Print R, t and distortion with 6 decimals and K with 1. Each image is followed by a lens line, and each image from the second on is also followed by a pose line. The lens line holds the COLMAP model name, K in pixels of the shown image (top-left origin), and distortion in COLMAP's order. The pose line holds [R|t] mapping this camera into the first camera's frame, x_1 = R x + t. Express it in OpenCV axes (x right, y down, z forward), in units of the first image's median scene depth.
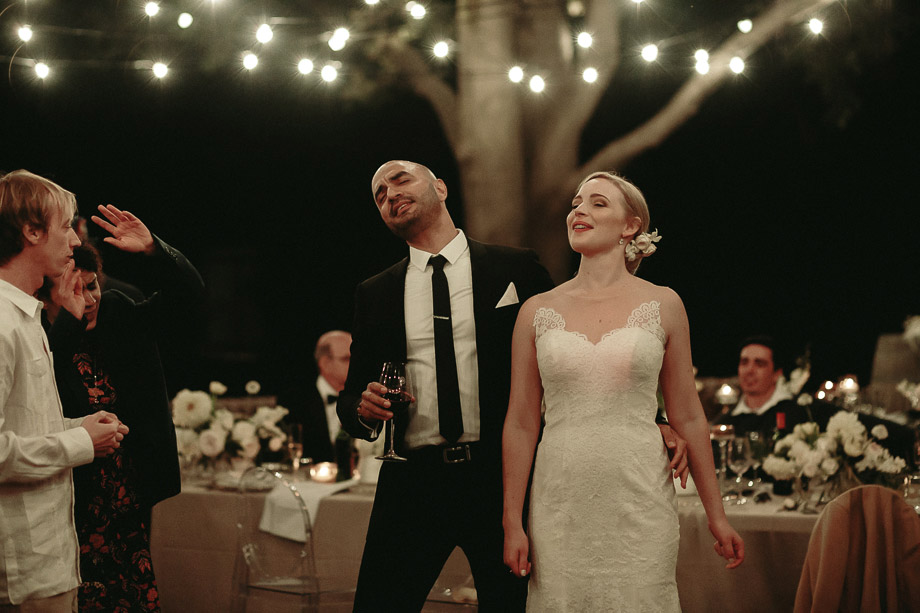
lens RADIAL K [[2246.9, 0, 460.0], [0, 2246.9, 306.5], [0, 0, 1]] dist [0.007586, -0.277873]
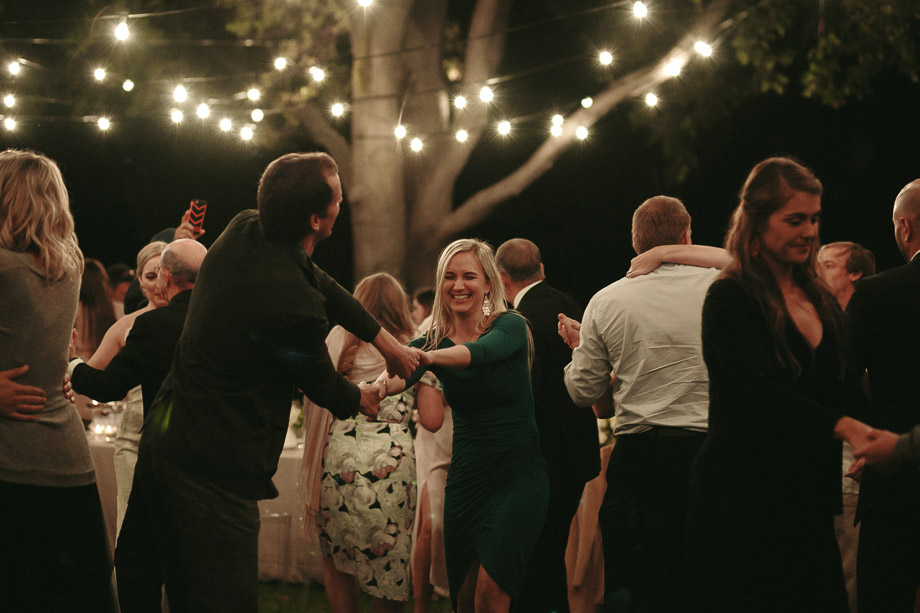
lens RADIAL K [[2246.9, 0, 460.0], [0, 2246.9, 306.5], [0, 0, 1]] dist [0.007586, -0.277873]
pose [[0.998436, 0.024557, 0.050226, -0.000904], [-0.023952, 0.999634, -0.012610, 0.002829], [-0.050517, 0.011387, 0.998658, -0.186563]]
